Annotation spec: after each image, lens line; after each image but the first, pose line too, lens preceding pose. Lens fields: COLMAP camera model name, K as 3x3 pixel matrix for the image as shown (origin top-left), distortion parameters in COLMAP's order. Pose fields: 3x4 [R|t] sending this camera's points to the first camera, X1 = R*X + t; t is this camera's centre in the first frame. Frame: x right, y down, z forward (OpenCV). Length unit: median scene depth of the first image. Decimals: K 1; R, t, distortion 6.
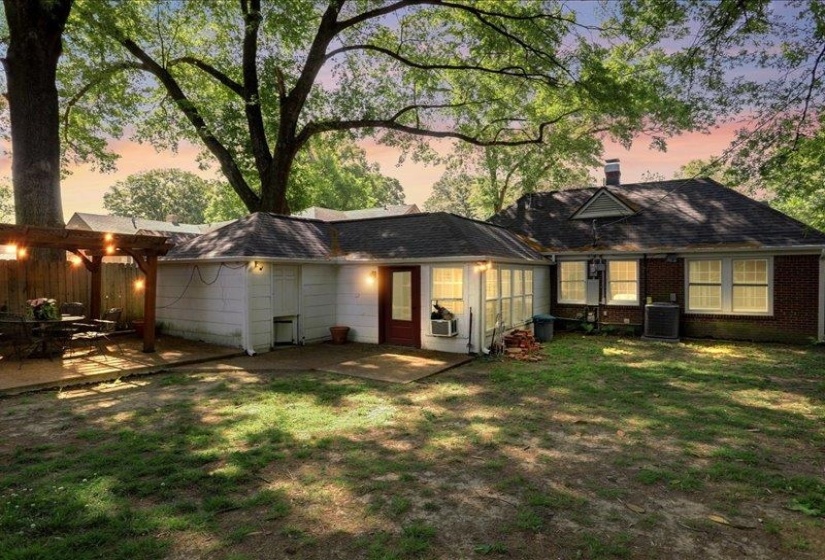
lens RADIAL K [[458.1, 0, 385.2], [0, 458.1, 276.9], [0, 0, 1]] dist [-0.049910, 0.019823]
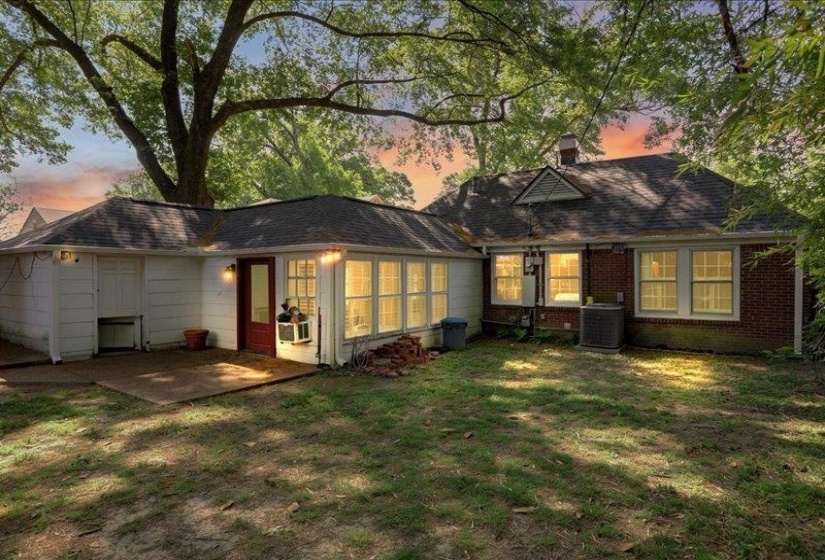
lens RADIAL K [[458.1, 0, 416.8], [0, 458.1, 280.0], [0, 0, 1]] dist [-0.049910, 0.019823]
pose [[0.998962, 0.001817, -0.045515, 0.299086], [-0.001635, 0.999990, 0.004042, 0.010952], [0.045522, -0.003963, 0.998955, 0.156622]]
